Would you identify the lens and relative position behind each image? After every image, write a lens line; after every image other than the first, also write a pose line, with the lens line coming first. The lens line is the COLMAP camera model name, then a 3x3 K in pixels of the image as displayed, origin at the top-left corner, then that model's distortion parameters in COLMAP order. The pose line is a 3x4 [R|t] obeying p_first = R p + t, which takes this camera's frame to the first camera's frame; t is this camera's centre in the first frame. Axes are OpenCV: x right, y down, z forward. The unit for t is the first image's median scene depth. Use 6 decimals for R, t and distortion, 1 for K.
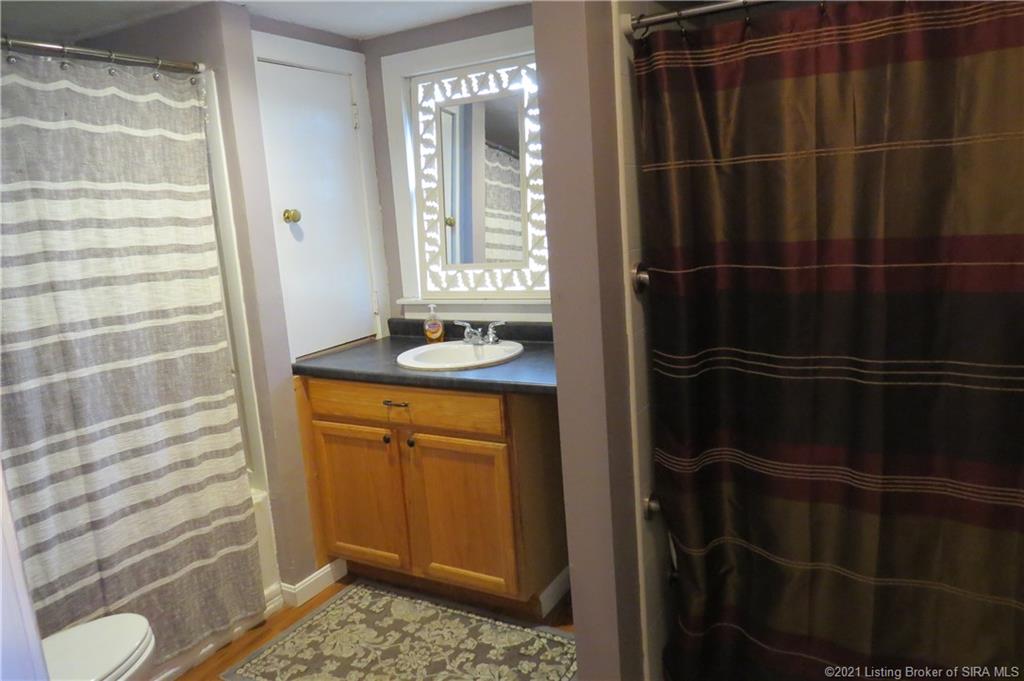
lens RADIAL K [[733.3, 0, 509.6], [0, 733.3, 339.9], [0, 0, 1]] dist [-0.020588, 0.001225]
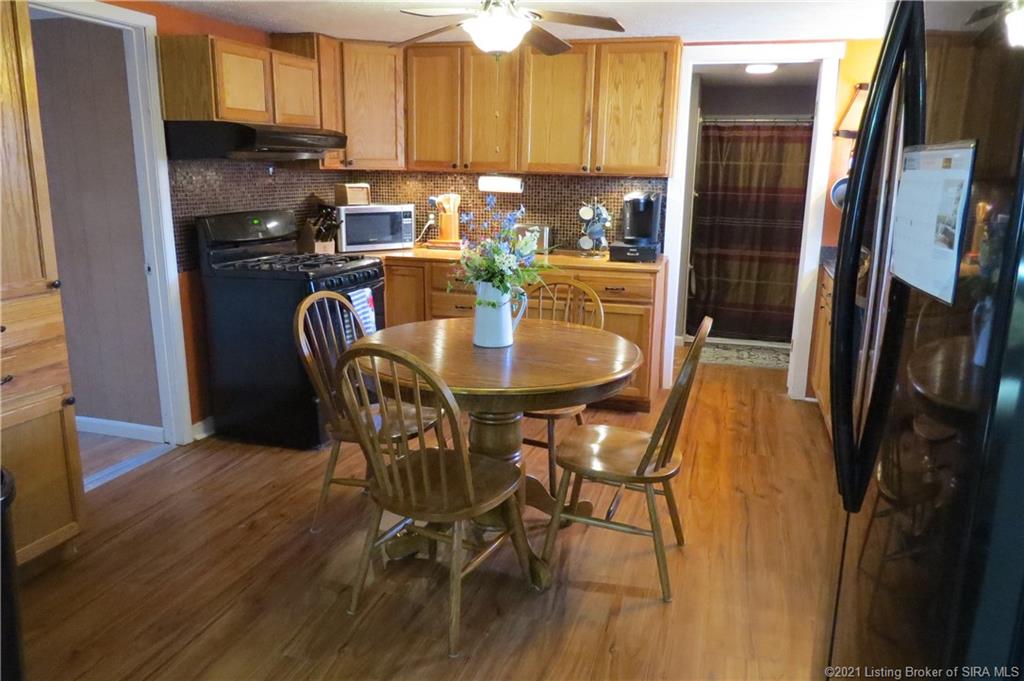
lens RADIAL K [[733.3, 0, 514.2], [0, 733.3, 339.3], [0, 0, 1]] dist [-0.020588, 0.001225]
pose [[0.974682, 0.028227, 0.221808, -1.501248], [-0.040951, 0.997756, 0.052975, 0.477856], [-0.219814, -0.060717, 0.973650, -2.348874]]
